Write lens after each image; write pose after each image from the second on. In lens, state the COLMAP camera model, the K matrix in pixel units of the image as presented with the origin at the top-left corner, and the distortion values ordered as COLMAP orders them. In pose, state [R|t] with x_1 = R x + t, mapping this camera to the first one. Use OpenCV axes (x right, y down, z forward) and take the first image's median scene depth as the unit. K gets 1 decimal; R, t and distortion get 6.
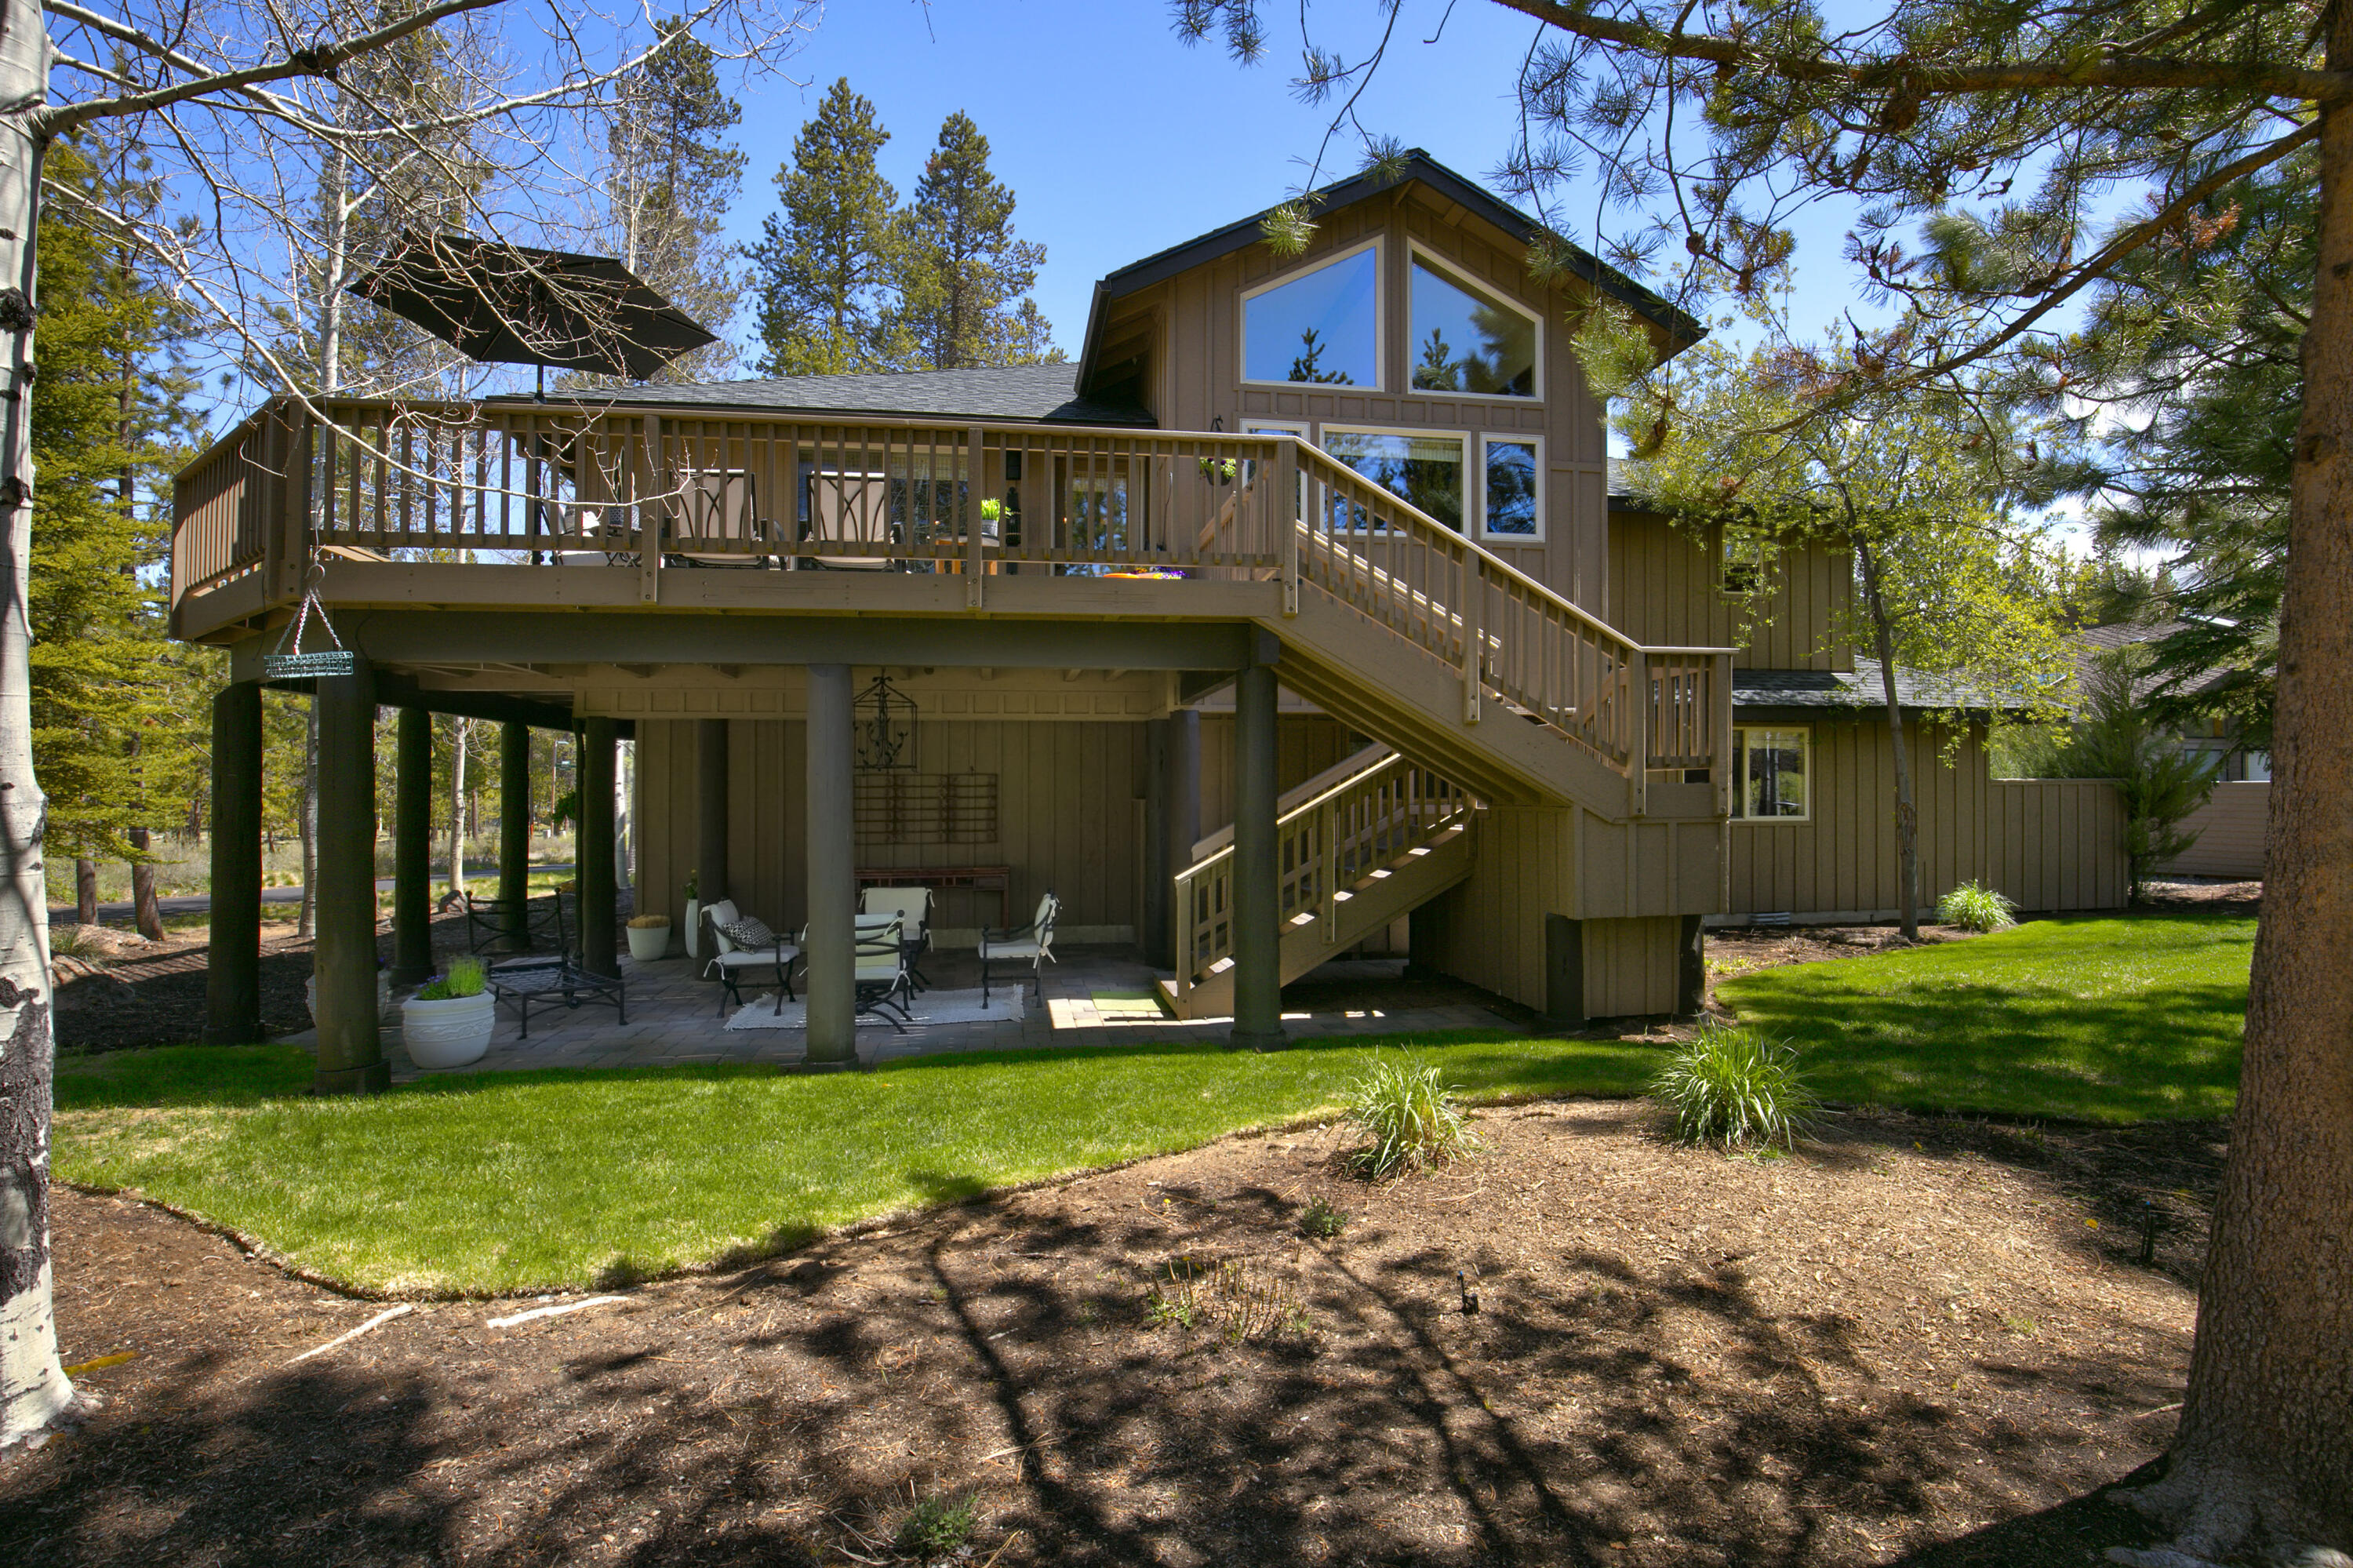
lens RADIAL K [[1216.5, 0, 1184.8], [0, 1216.5, 809.2], [0, 0, 1]] dist [-0.037758, 0.000594]
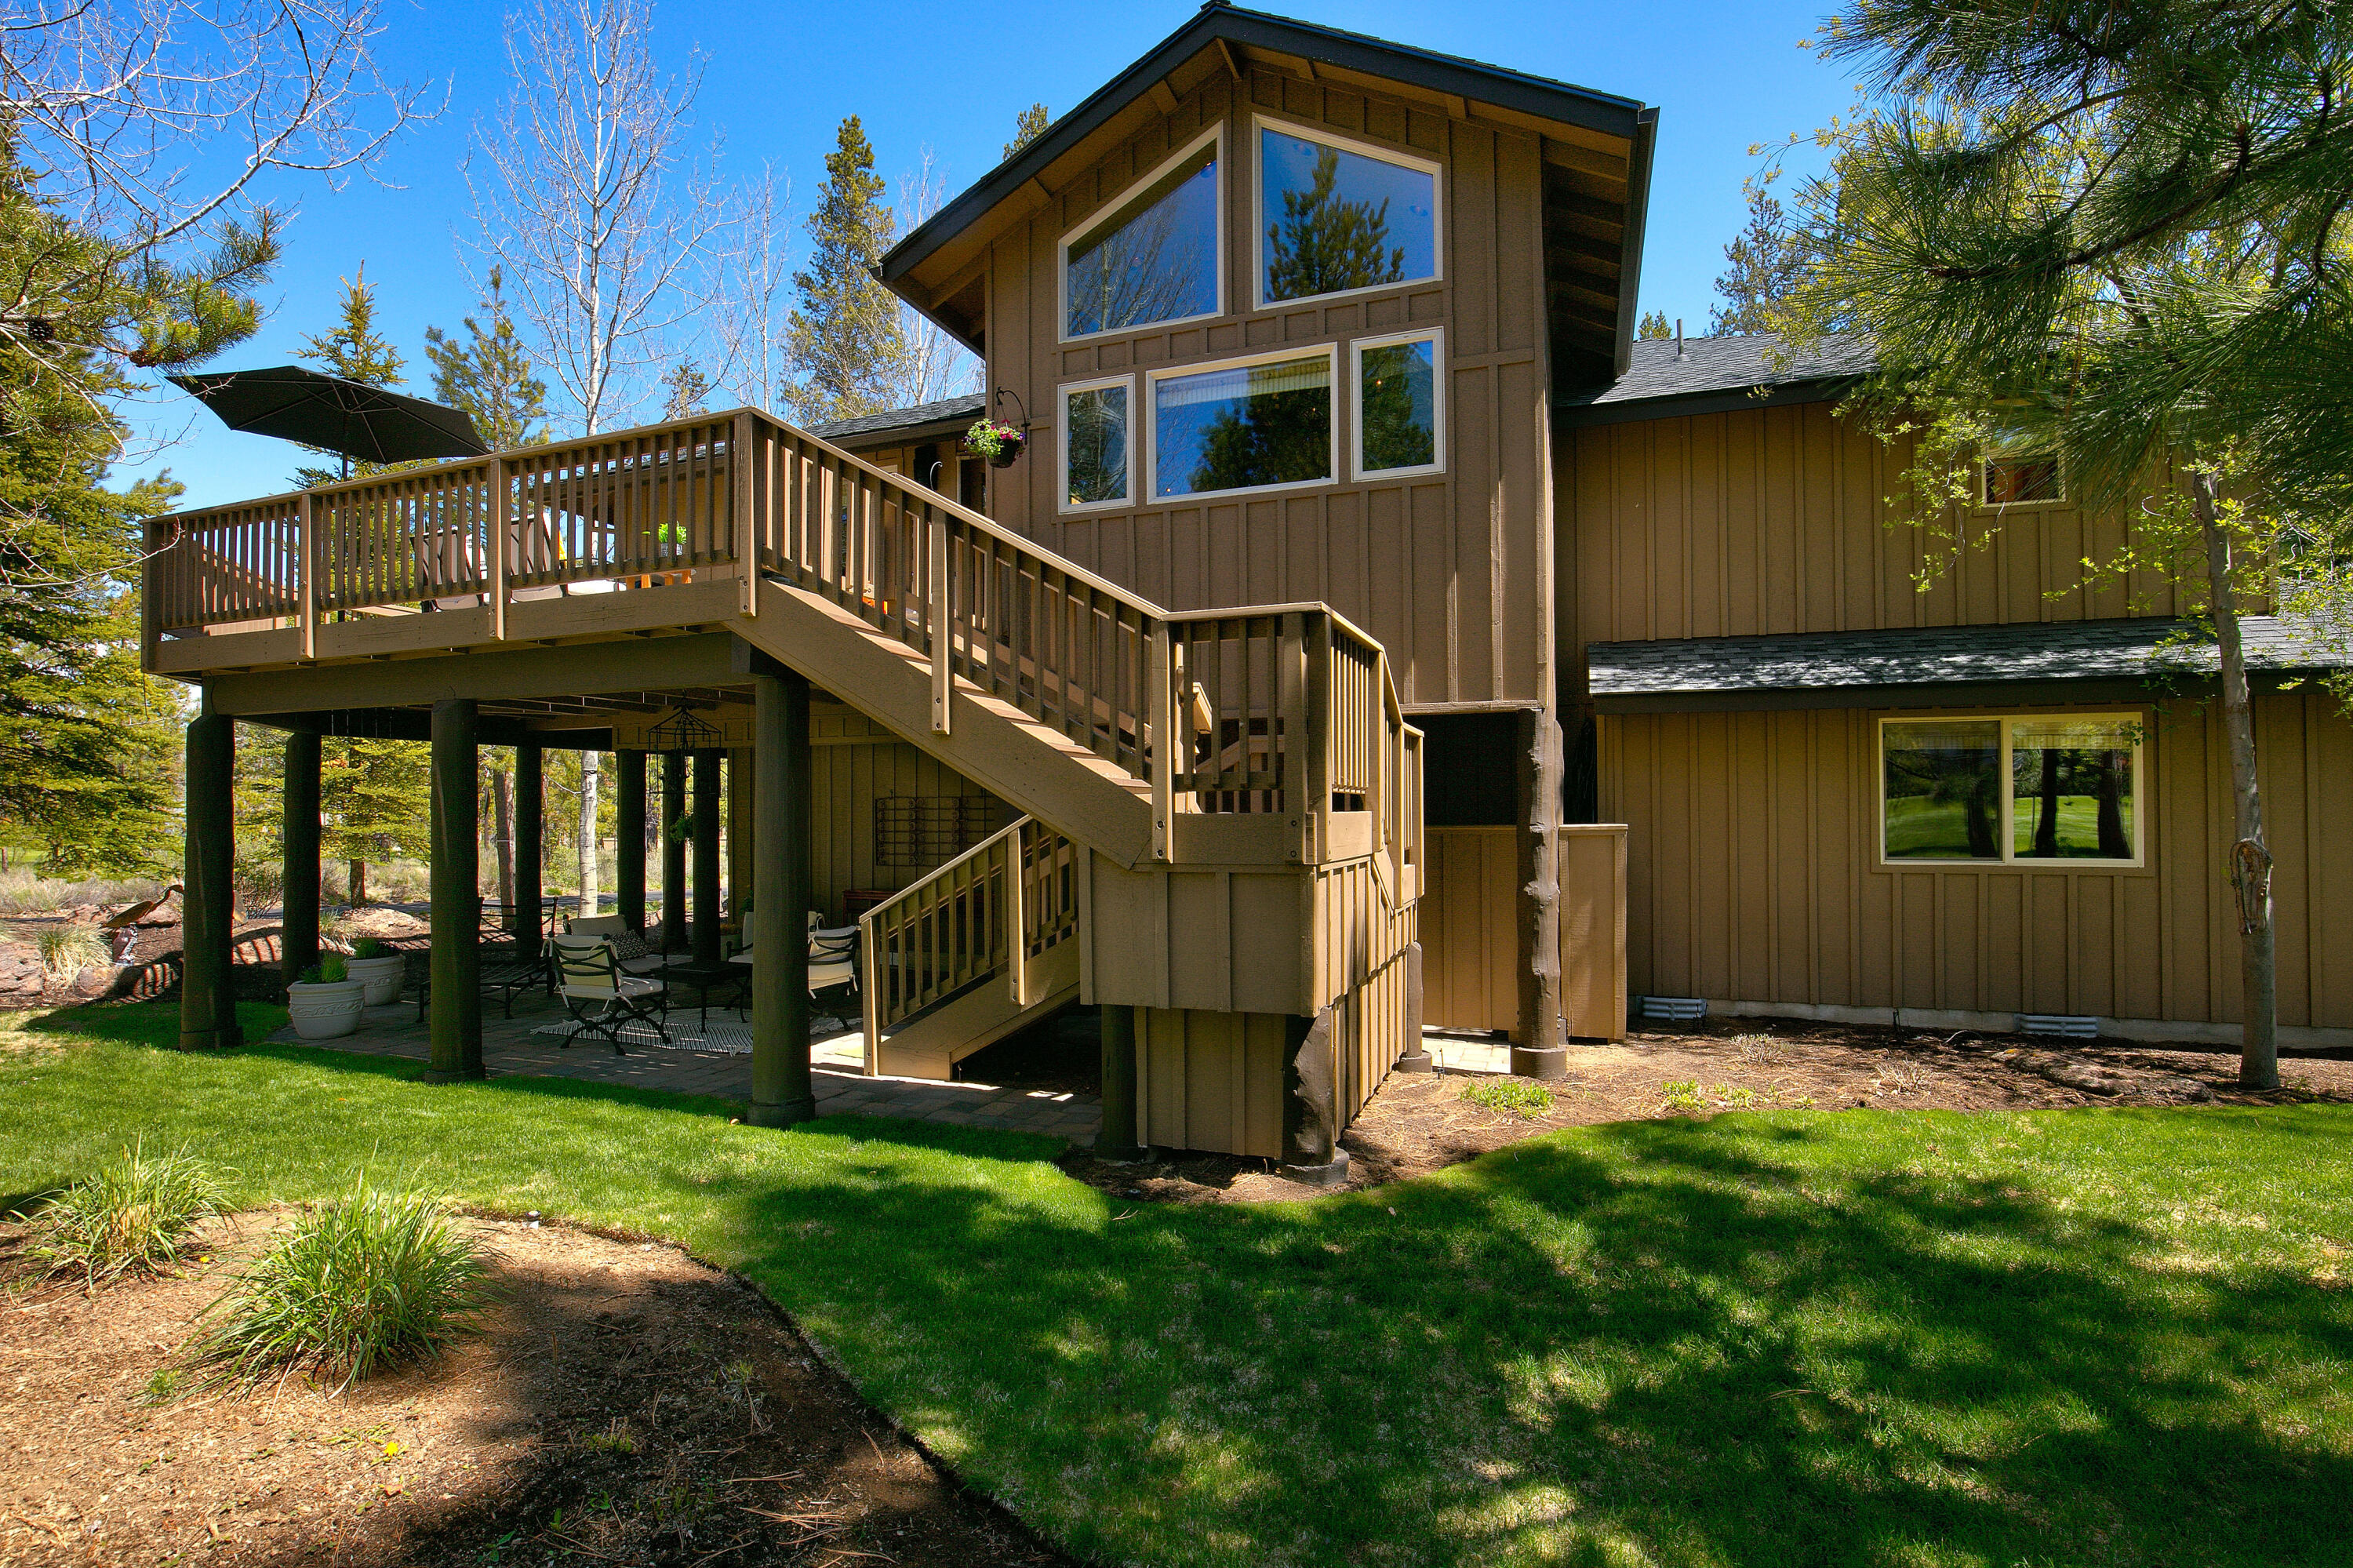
lens RADIAL K [[1216.5, 0, 1184.8], [0, 1216.5, 809.2], [0, 0, 1]] dist [-0.037758, 0.000594]
pose [[0.847829, 0.003298, -0.530260, 0.485758], [-0.008861, 0.999929, -0.007948, -0.011955], [0.530196, 0.011437, 0.847798, 0.272192]]
